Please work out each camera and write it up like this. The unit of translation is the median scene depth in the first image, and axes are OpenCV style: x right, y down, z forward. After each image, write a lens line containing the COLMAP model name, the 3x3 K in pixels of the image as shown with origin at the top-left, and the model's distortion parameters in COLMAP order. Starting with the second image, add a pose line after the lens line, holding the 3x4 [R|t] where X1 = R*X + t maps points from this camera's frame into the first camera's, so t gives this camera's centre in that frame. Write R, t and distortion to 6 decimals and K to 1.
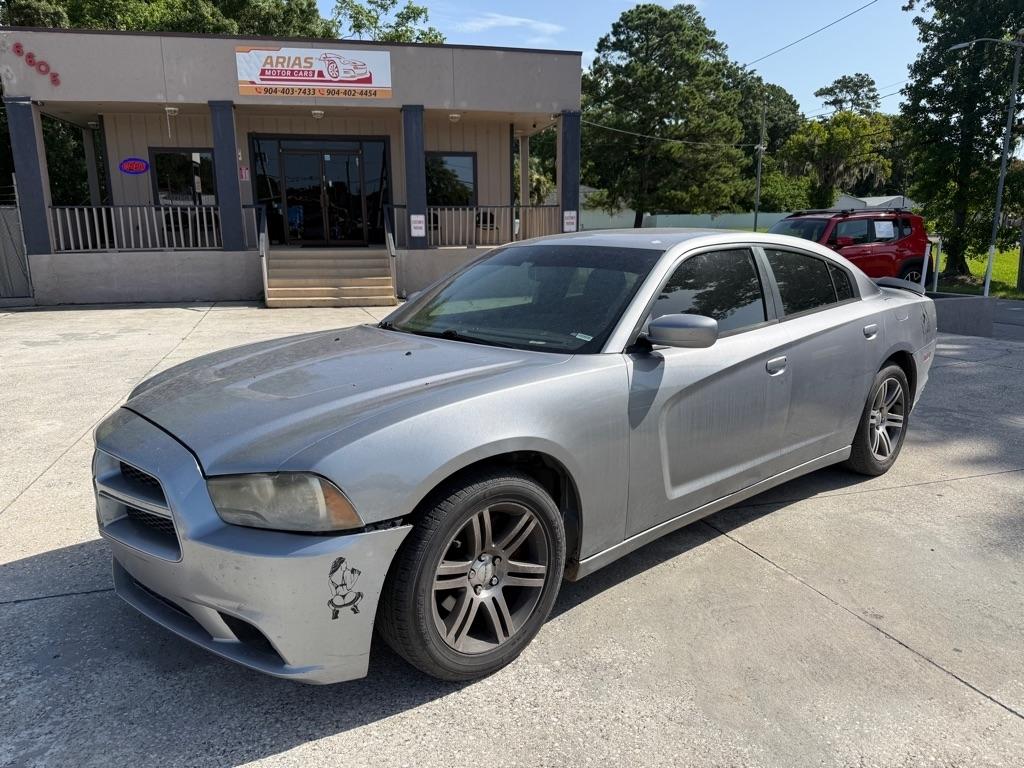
lens RADIAL K [[708.3, 0, 513.2], [0, 708.3, 385.3], [0, 0, 1]] dist [0.001917, -0.006186]
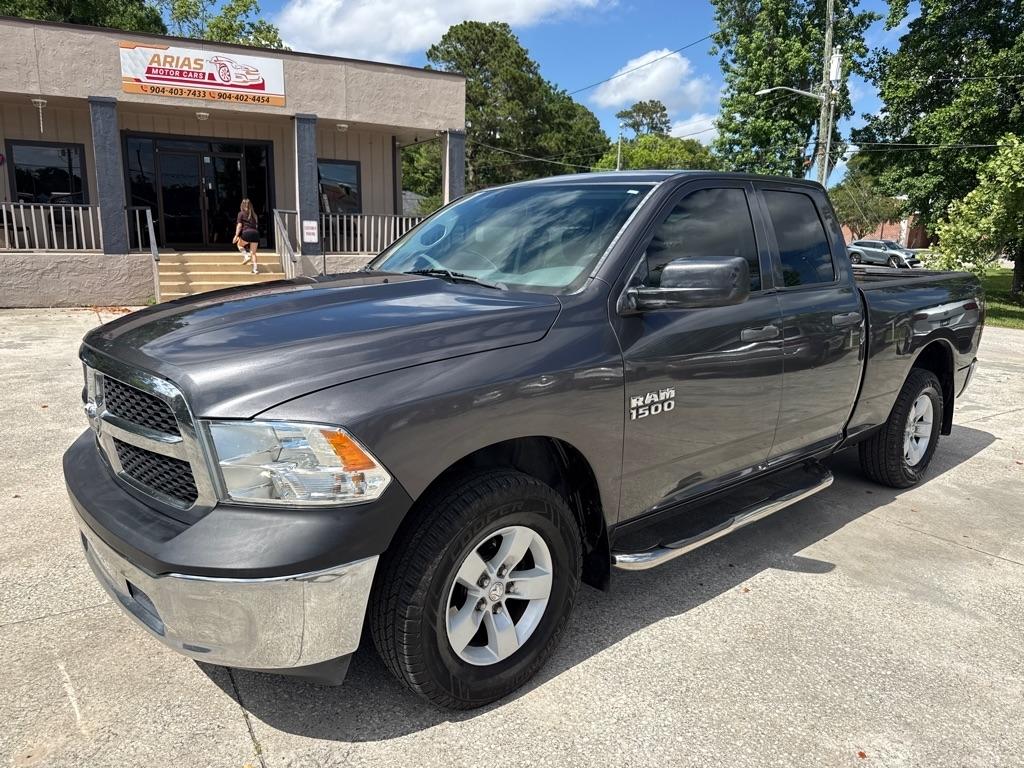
lens RADIAL K [[710.0, 0, 502.4], [0, 710.0, 383.6], [0, 0, 1]] dist [0.002036, -0.005293]
pose [[0.969915, -0.022015, 0.242448, -0.117252], [0.024325, 0.999683, -0.006540, 0.002903], [-0.242227, 0.012241, 0.970142, -0.045903]]
